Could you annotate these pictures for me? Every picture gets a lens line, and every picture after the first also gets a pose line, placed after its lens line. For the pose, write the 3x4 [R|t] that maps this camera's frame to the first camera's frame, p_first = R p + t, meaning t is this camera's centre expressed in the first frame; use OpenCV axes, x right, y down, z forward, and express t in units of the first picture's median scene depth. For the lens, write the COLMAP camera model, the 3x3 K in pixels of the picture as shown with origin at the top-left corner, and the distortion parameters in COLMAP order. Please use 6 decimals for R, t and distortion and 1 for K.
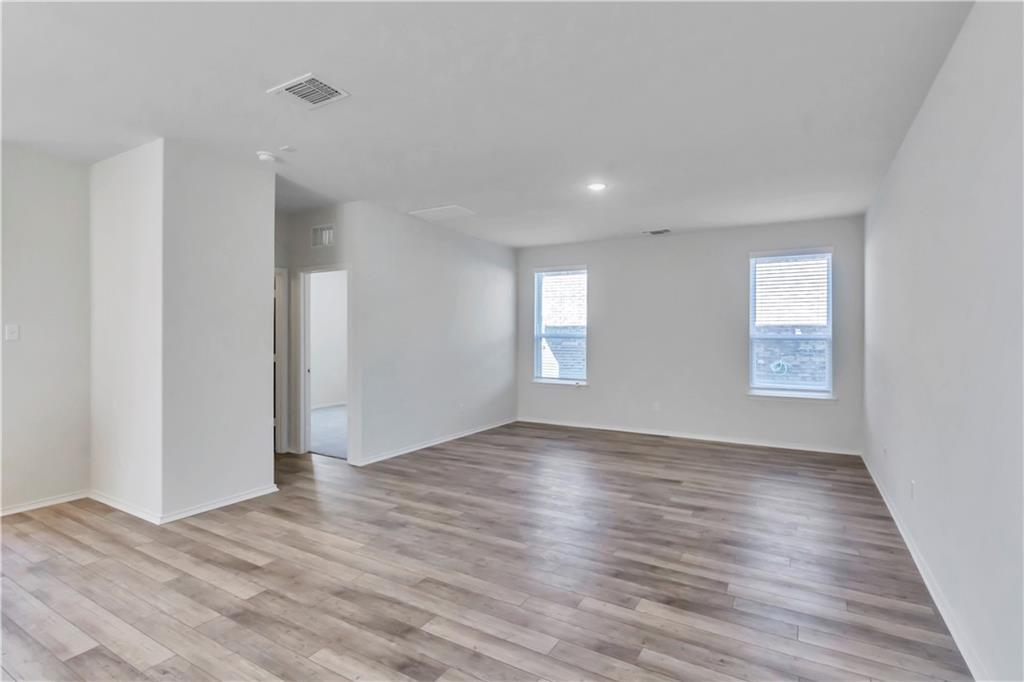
lens RADIAL K [[496.7, 0, 518.6], [0, 496.7, 341.5], [0, 0, 1]] dist [0.000556, -0.001082]
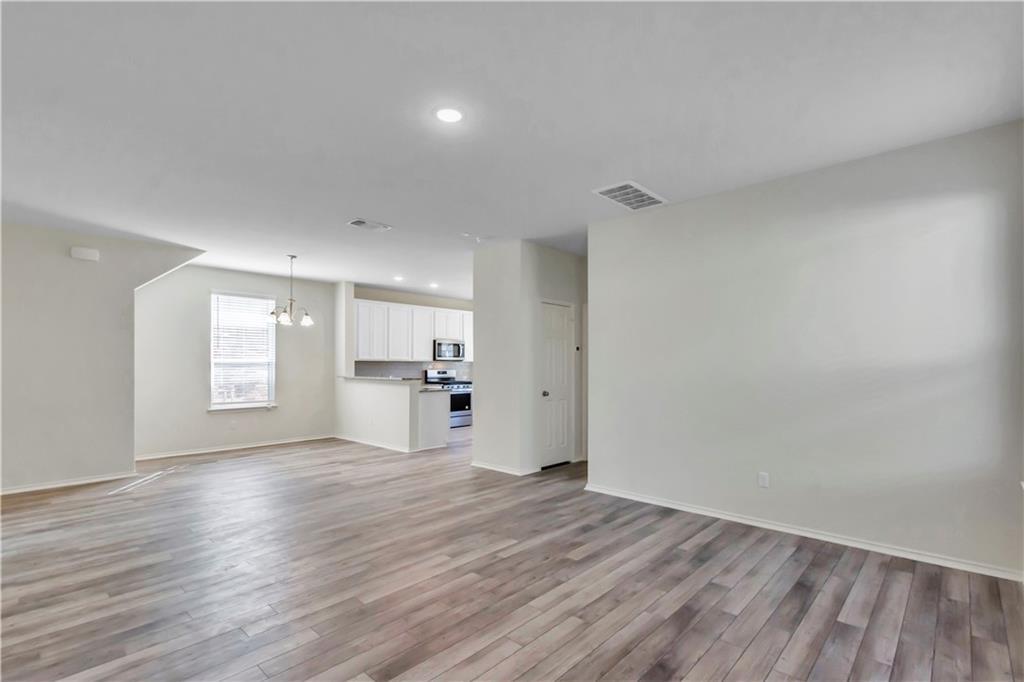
lens RADIAL K [[474.5, 0, 542.2], [0, 474.5, 367.9], [0, 0, 1]] dist [-0.001450, -0.000454]
pose [[-0.200049, 0.001432, -0.979785, 0.832098], [-0.009629, 0.999948, 0.003428, 0.003593], [0.979739, 0.010120, -0.200025, 1.434102]]
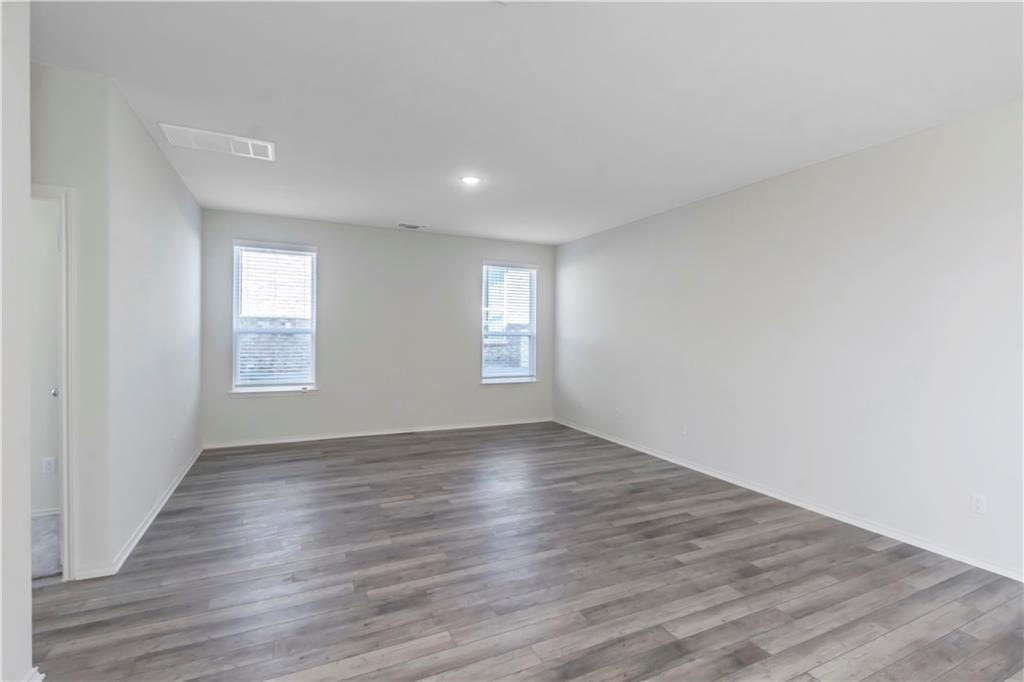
lens RADIAL K [[496.7, 0, 546.8], [0, 496.7, 331.0], [0, 0, 1]] dist [0.000556, -0.001082]
pose [[0.531158, 0.006573, 0.847247, -0.683975], [-0.001164, 0.999975, -0.007028, -0.011009], [-0.847272, 0.002747, 0.531152, 0.411593]]
